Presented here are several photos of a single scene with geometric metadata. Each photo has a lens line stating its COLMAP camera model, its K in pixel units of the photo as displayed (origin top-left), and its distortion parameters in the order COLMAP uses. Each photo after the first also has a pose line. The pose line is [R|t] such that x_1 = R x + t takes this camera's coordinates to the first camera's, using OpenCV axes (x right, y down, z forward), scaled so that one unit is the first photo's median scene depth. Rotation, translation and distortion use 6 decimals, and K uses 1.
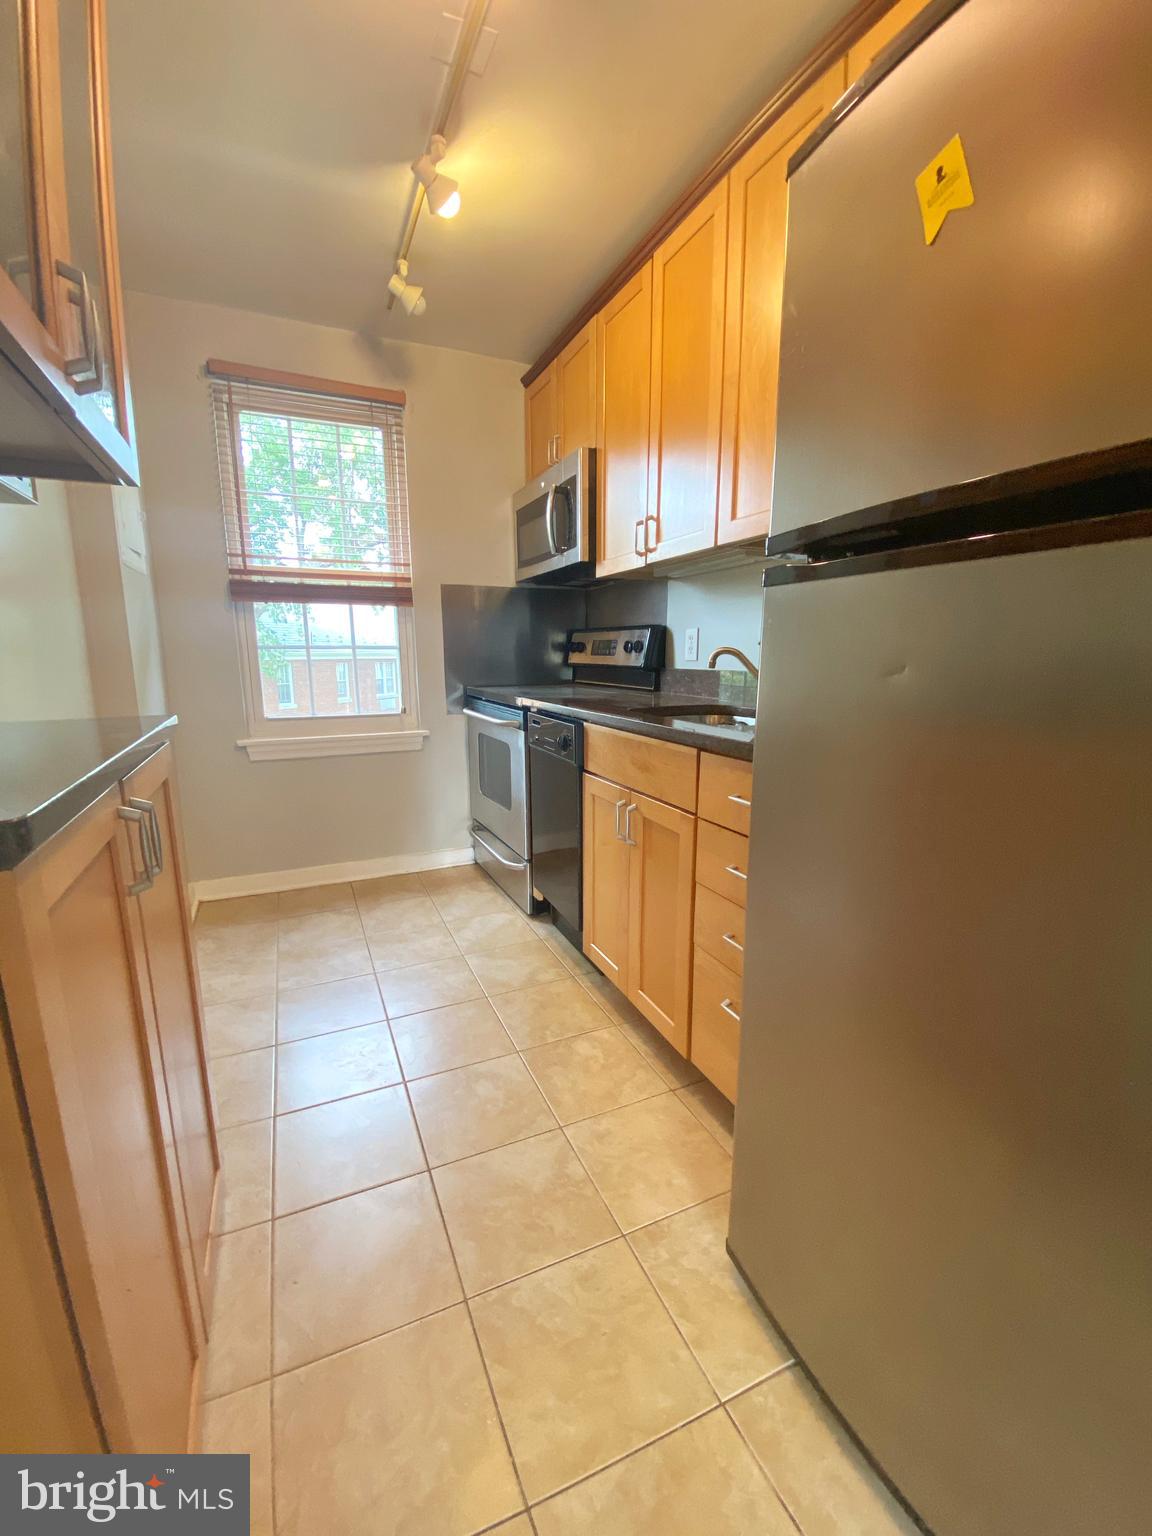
lens RADIAL K [[622.8, 0, 572.4], [0, 622.8, 768.4], [0, 0, 1]] dist [0.040371, -0.027379]
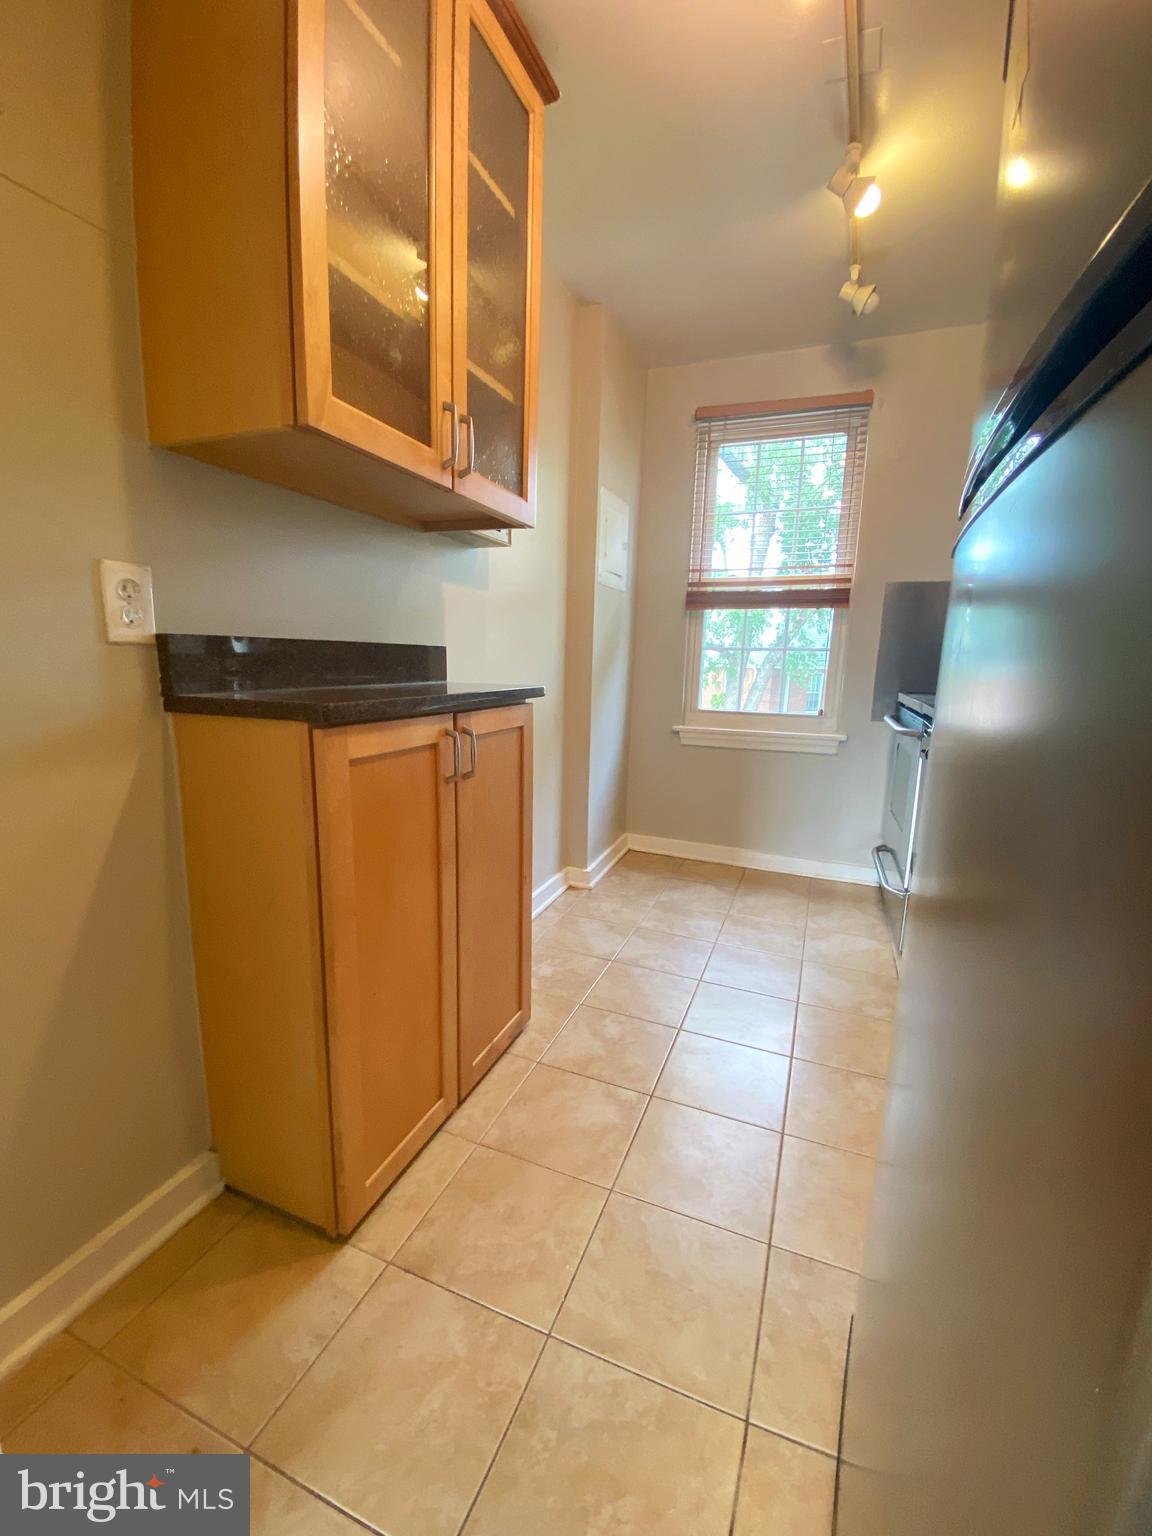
lens RADIAL K [[622.8, 0, 572.4], [0, 622.8, 768.4], [0, 0, 1]] dist [0.040371, -0.027379]
pose [[0.700346, 0.149800, -0.697908, 0.187949], [-0.160857, 0.985703, 0.050154, 0.009113], [0.695442, 0.077138, 0.714430, 0.019764]]
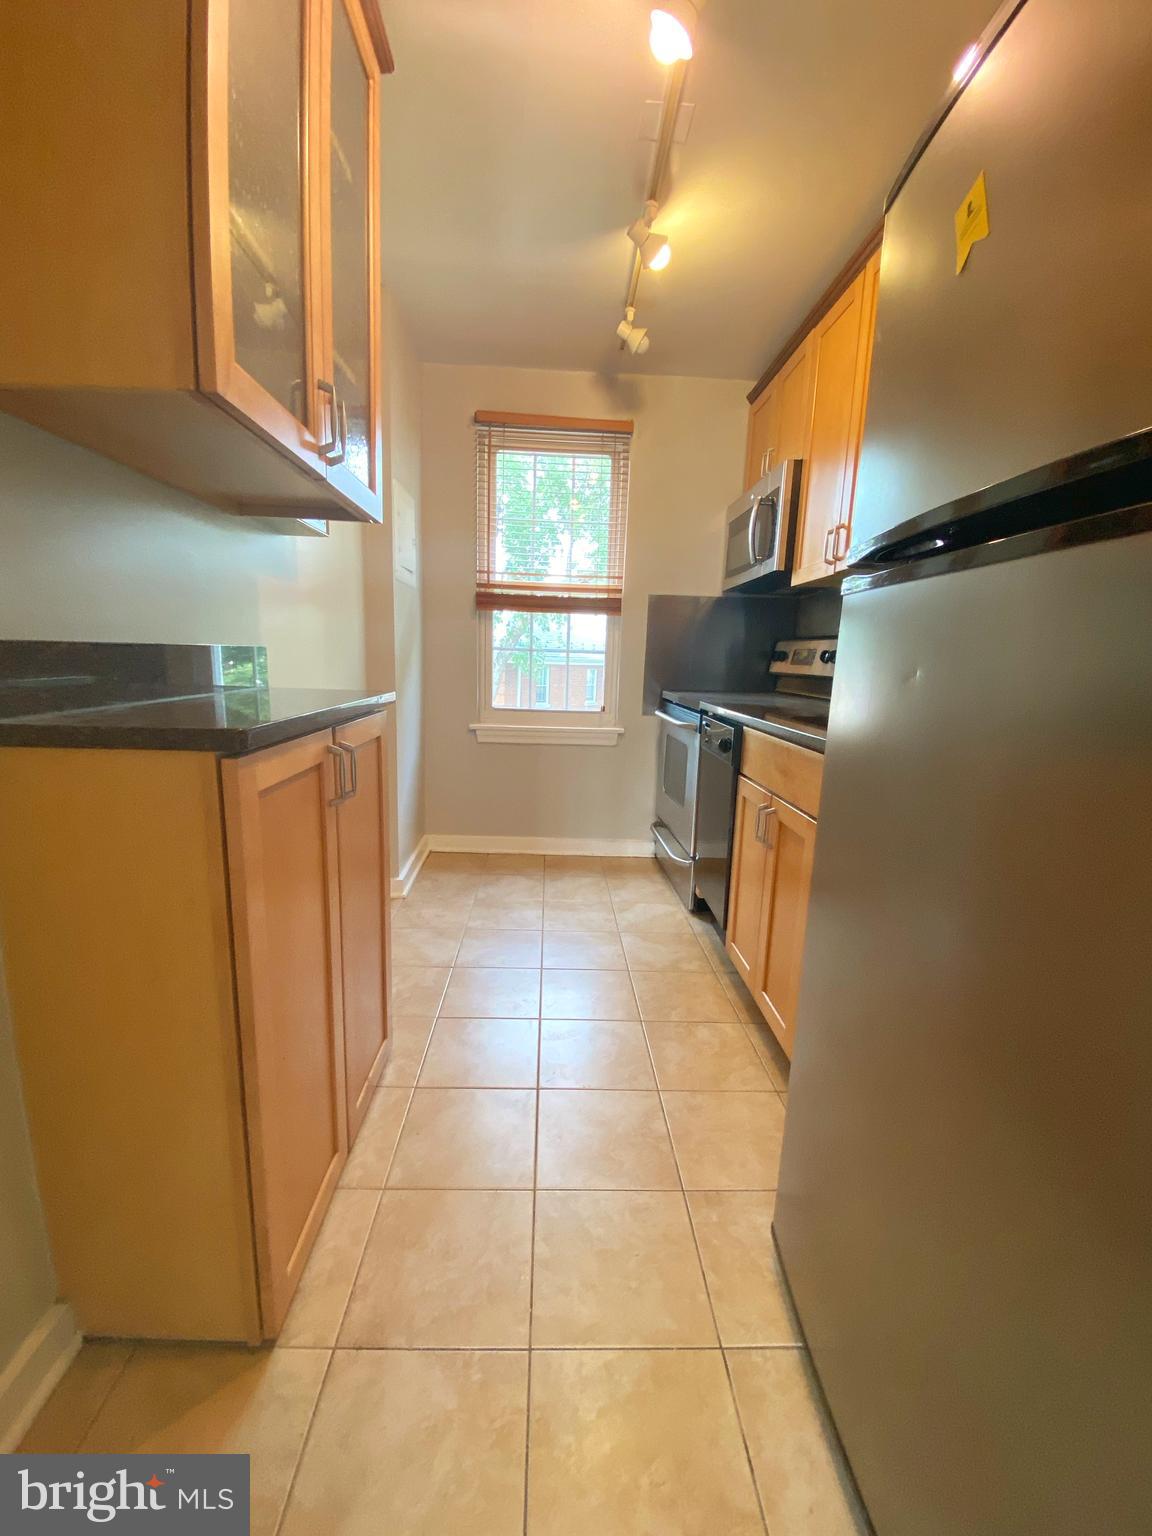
lens RADIAL K [[615.5, 0, 567.3], [0, 615.5, 768.6], [0, 0, 1]] dist [0.055510, -0.035086]
pose [[0.925486, 0.102226, -0.364727, 0.092854], [-0.106870, 0.994245, 0.007489, 0.013482], [0.363394, 0.032048, 0.931084, -0.043778]]
